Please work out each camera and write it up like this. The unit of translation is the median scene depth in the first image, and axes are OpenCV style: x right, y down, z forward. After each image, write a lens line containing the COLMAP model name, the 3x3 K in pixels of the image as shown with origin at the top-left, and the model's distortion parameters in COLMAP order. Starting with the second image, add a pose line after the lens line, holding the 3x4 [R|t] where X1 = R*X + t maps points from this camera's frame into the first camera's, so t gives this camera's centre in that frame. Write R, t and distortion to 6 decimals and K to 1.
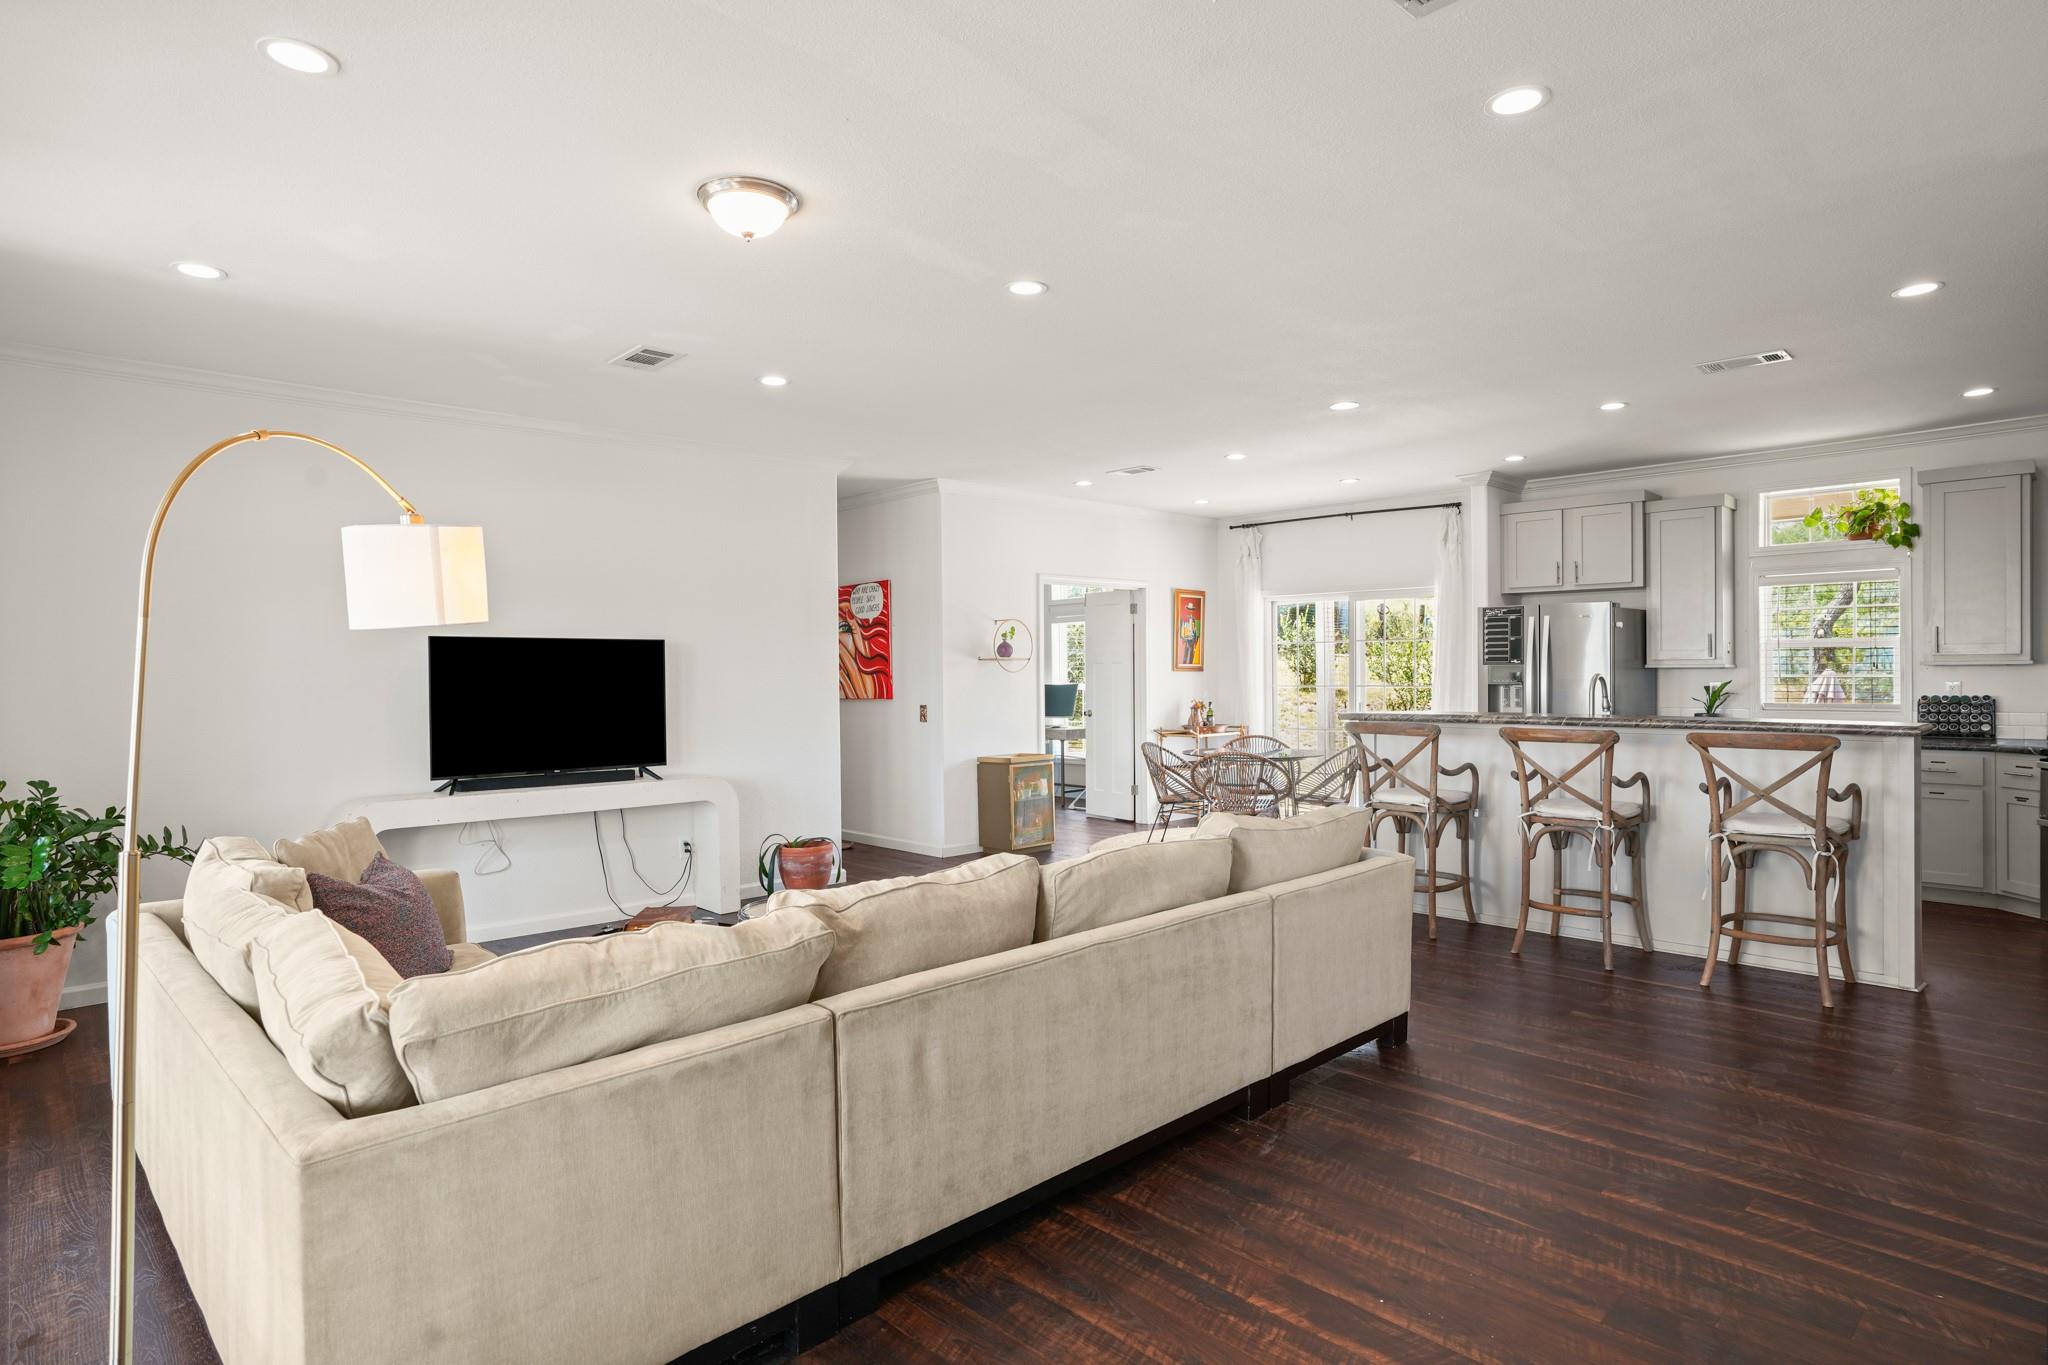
lens RADIAL K [[1116.4, 0, 1024.0], [0, 1116.4, 682.5], [0, 0, 1]] dist [-0.002231, 0.000107]
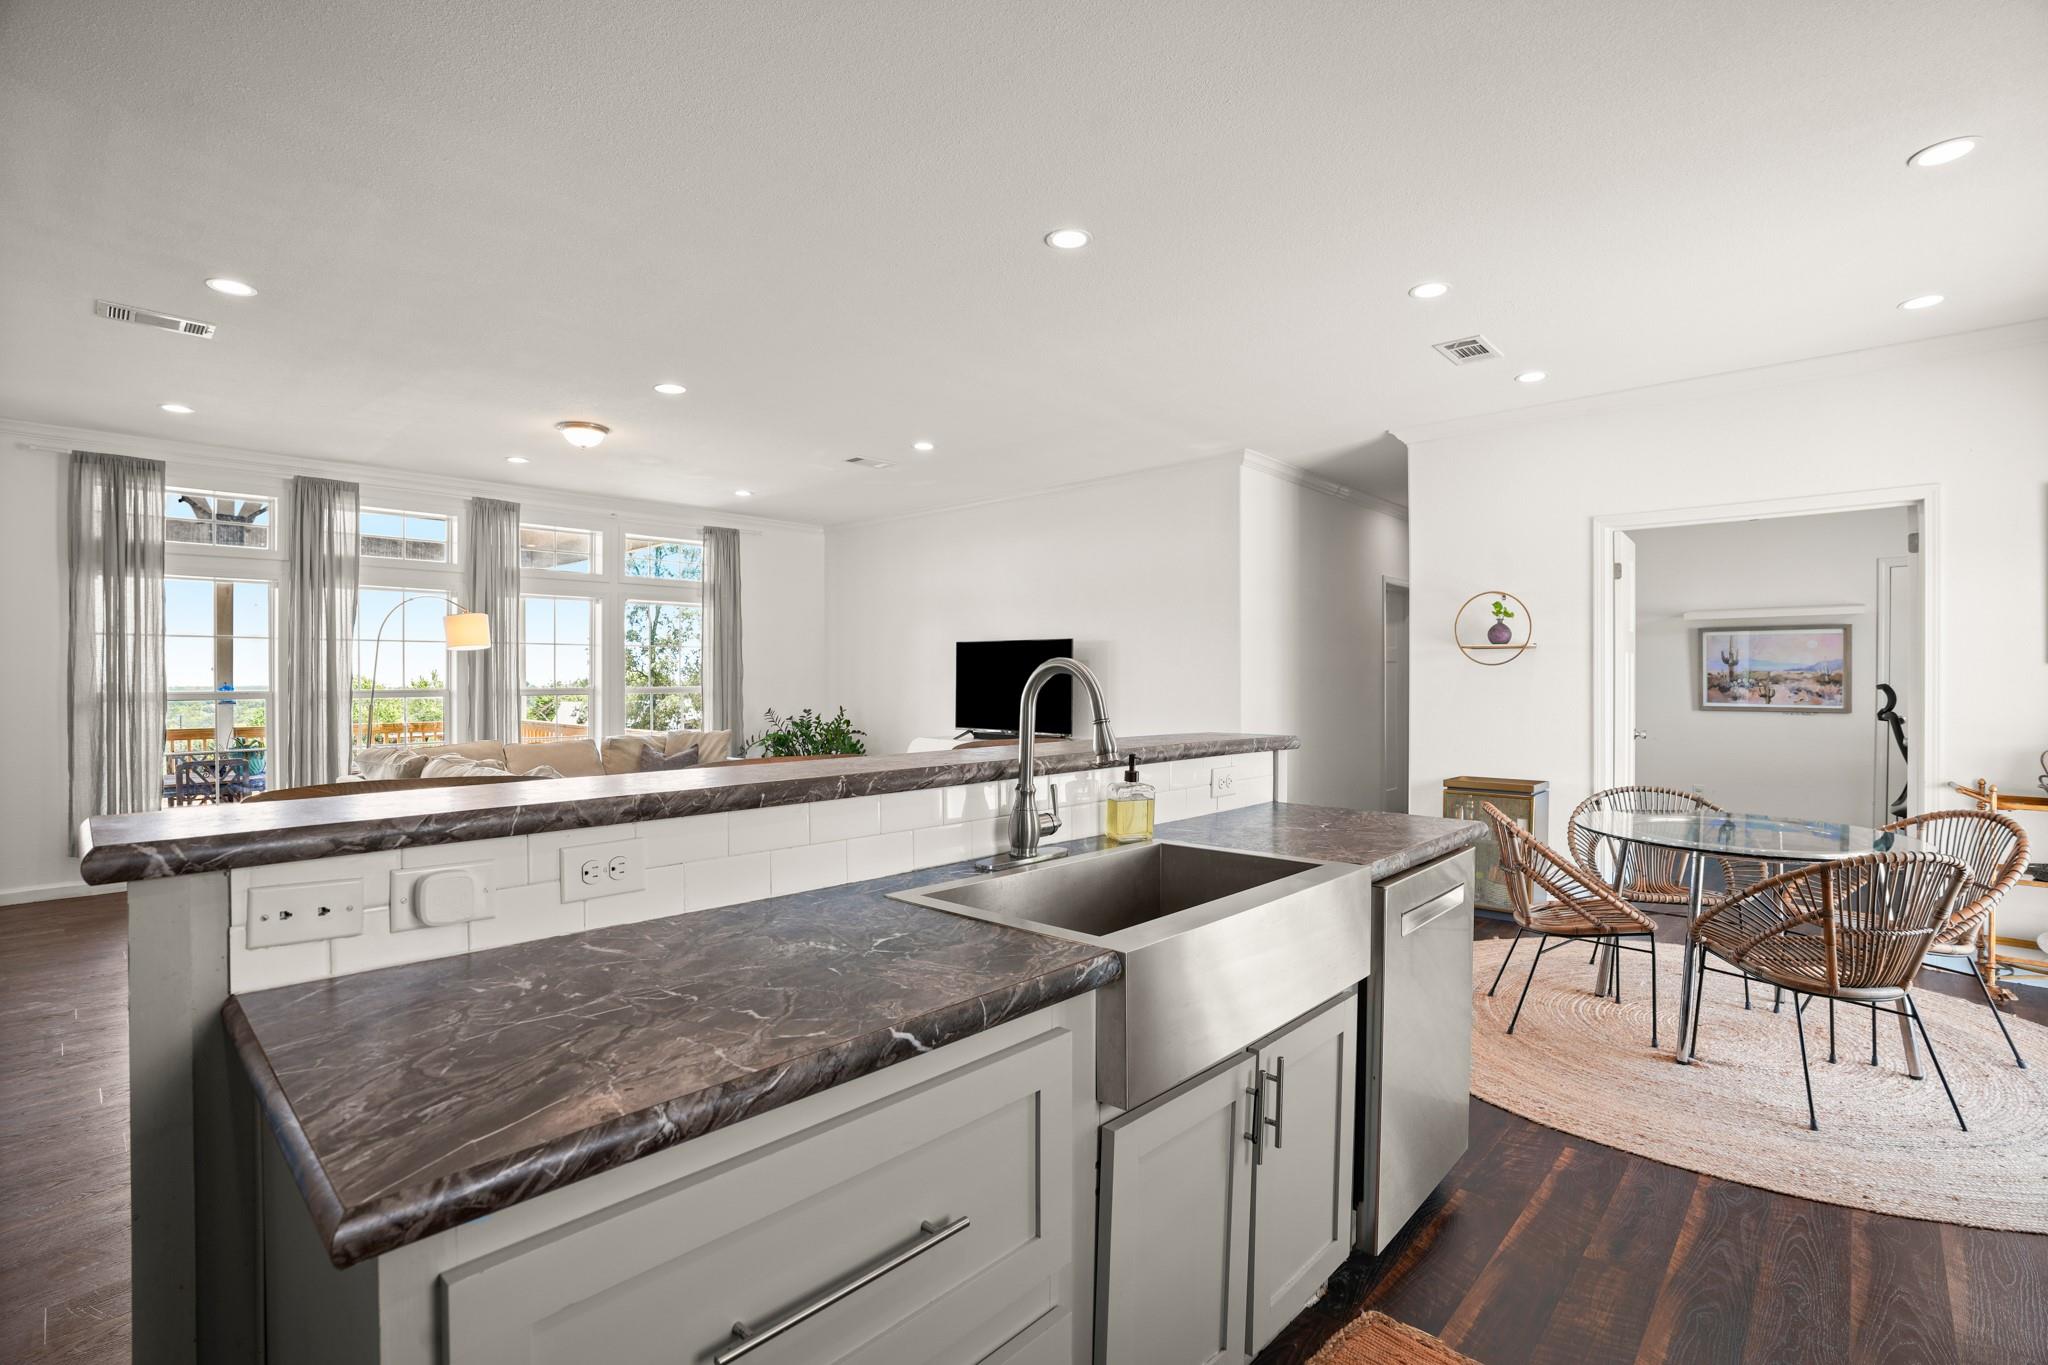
lens RADIAL K [[987.4, 0, 1042.6], [0, 987.4, 688.1], [0, 0, 1]] dist [-0.003003, 0.000996]
pose [[0.036678, 0.024143, -0.999035, 0.841519], [-0.010318, 0.999664, 0.023780, -0.007885], [0.999274, 0.009436, 0.036915, 0.940543]]
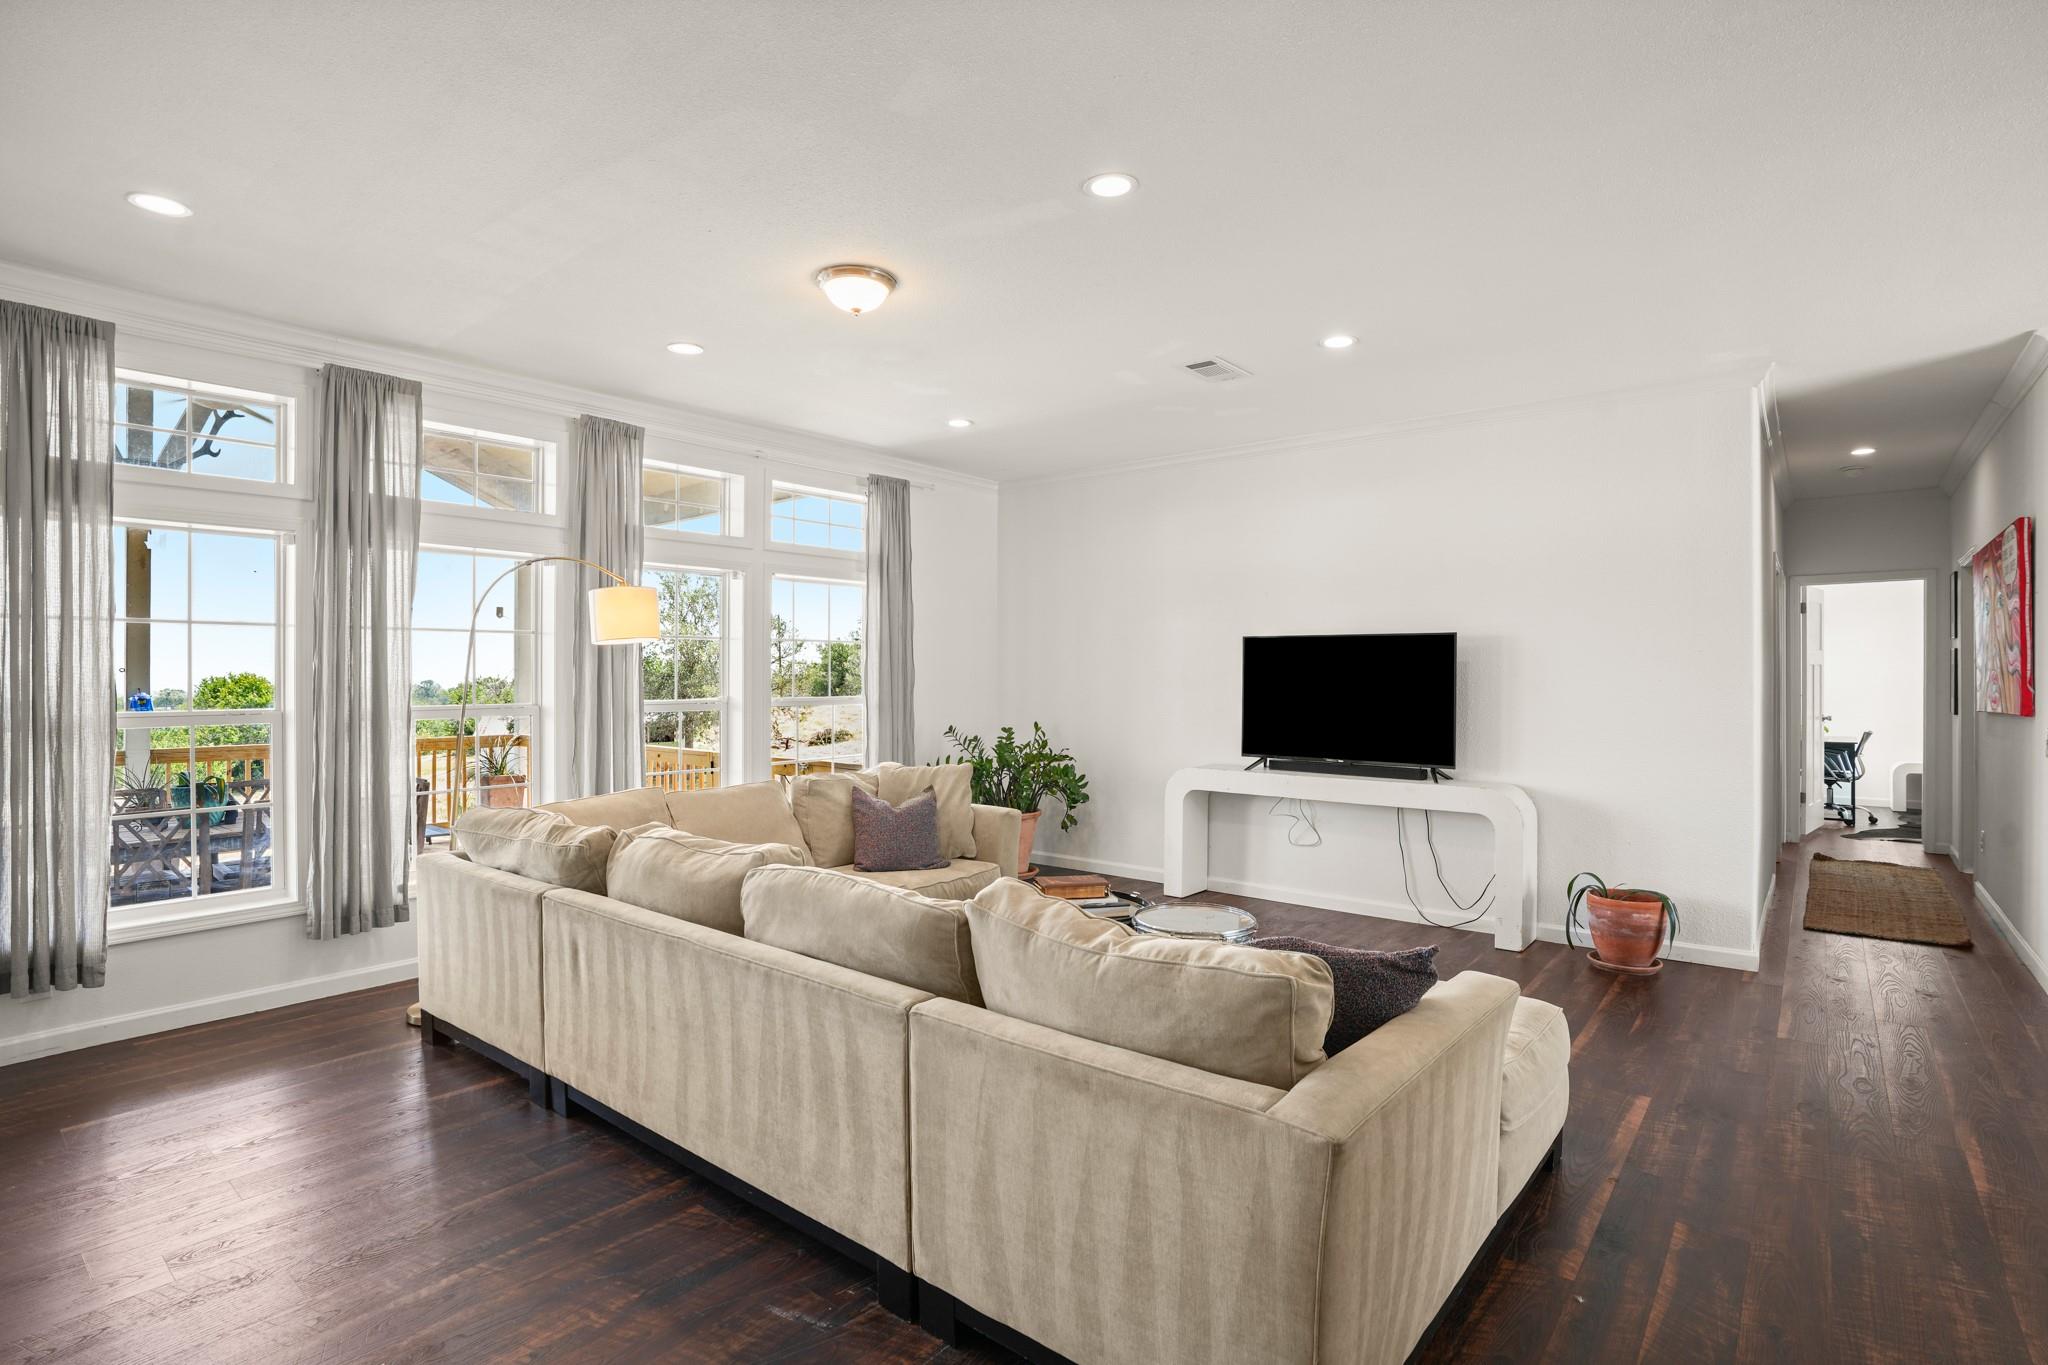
lens RADIAL K [[1033.2, 0, 1058.8], [0, 1033.2, 682.6], [0, 0, 1]] dist [-0.002127, 0.001337]
pose [[0.105659, 0.020687, -0.994187, 0.494156], [-0.012919, 0.999728, 0.019430, -0.009482], [0.994318, 0.010791, 0.105898, 0.595791]]
